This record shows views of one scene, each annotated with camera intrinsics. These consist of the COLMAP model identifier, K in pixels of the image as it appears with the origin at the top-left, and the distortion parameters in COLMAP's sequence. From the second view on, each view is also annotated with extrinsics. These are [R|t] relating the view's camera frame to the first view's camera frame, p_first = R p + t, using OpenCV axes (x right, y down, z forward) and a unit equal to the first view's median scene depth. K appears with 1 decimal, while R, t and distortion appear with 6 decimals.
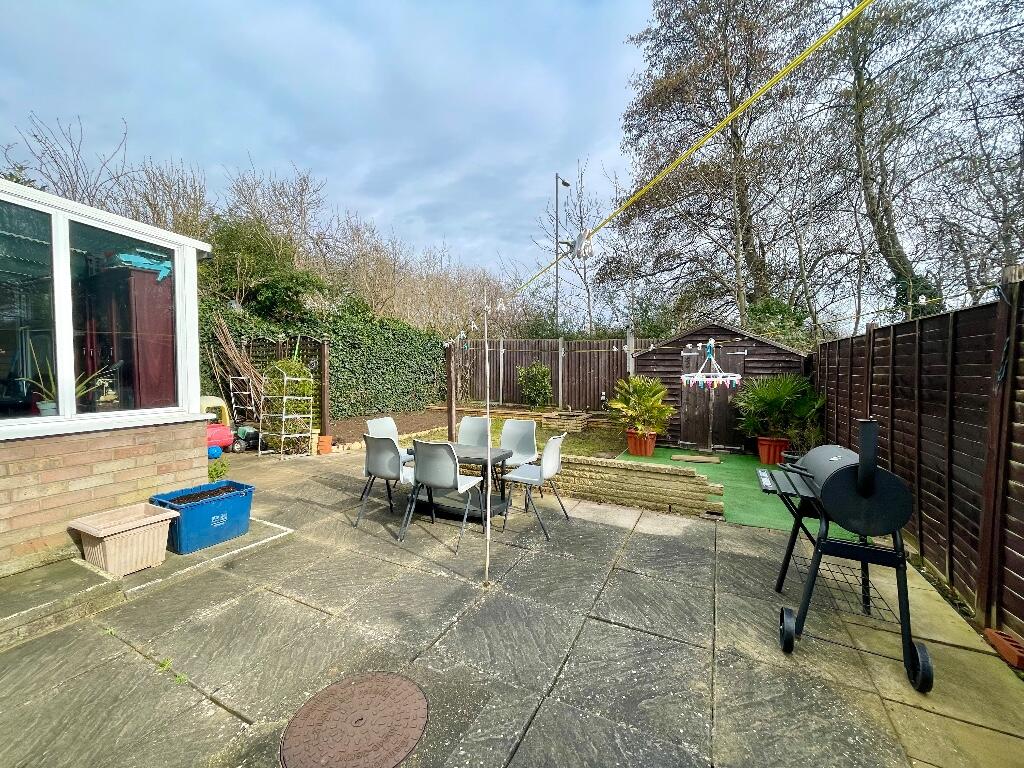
lens RADIAL K [[413.3, 0, 513.8], [0, 413.3, 384.0], [0, 0, 1]] dist [-0.000366, -0.000629]
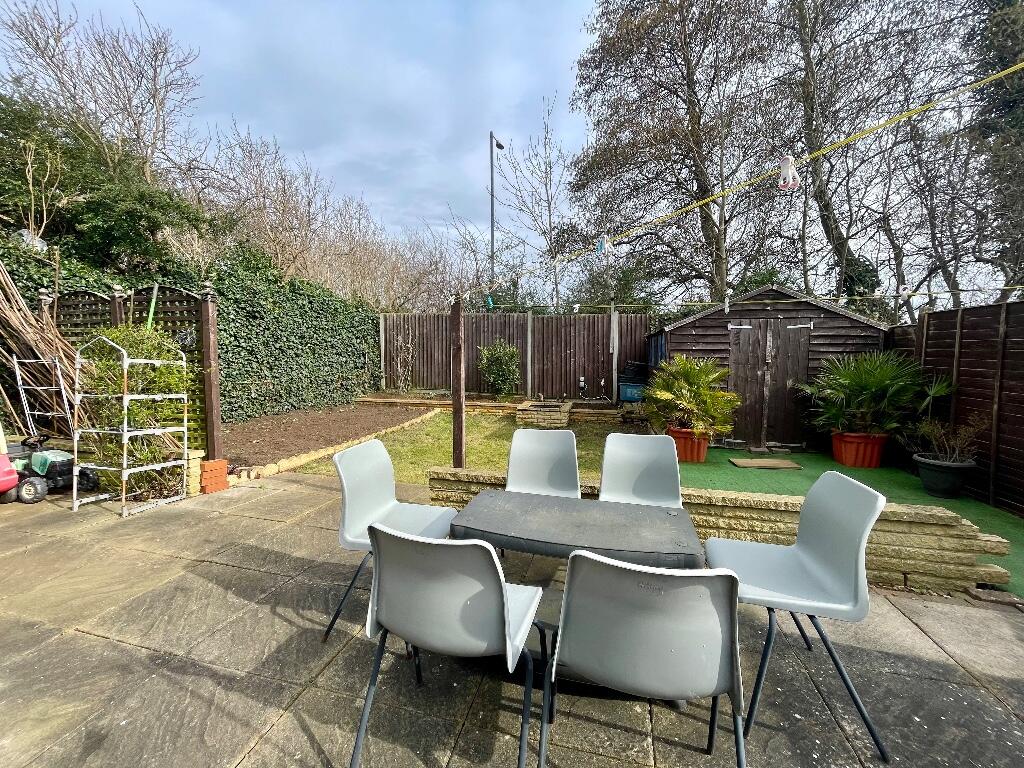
lens RADIAL K [[413.3, 0, 513.2], [0, 413.3, 383.3], [0, 0, 1]] dist [-0.000366, -0.000629]
pose [[0.976835, -0.017023, 0.213315, -0.158273], [0.009368, 0.999277, 0.036845, 0.000206], [-0.213788, -0.033993, 0.976288, 0.326099]]
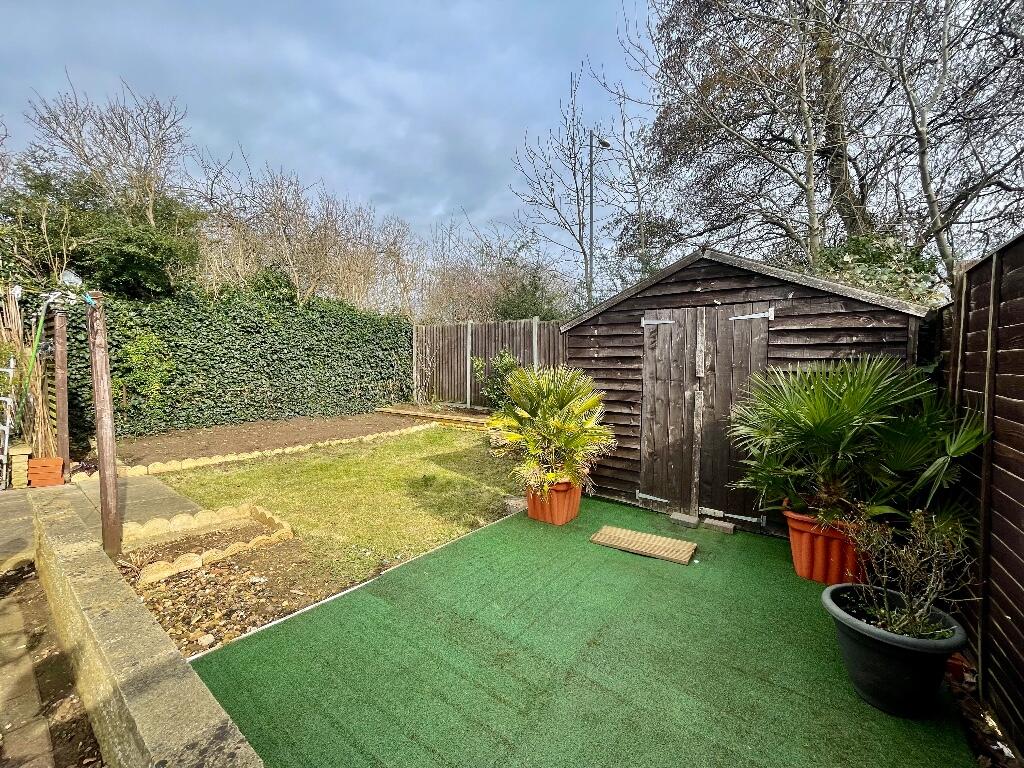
lens RADIAL K [[413.3, 0, 512.3], [0, 413.3, 383.1], [0, 0, 1]] dist [-0.000366, -0.000629]
pose [[0.982543, 0.007757, -0.185875, 0.345543], [-0.006975, 0.999964, 0.004858, -0.000005], [0.185905, -0.003476, 0.982561, 0.471170]]
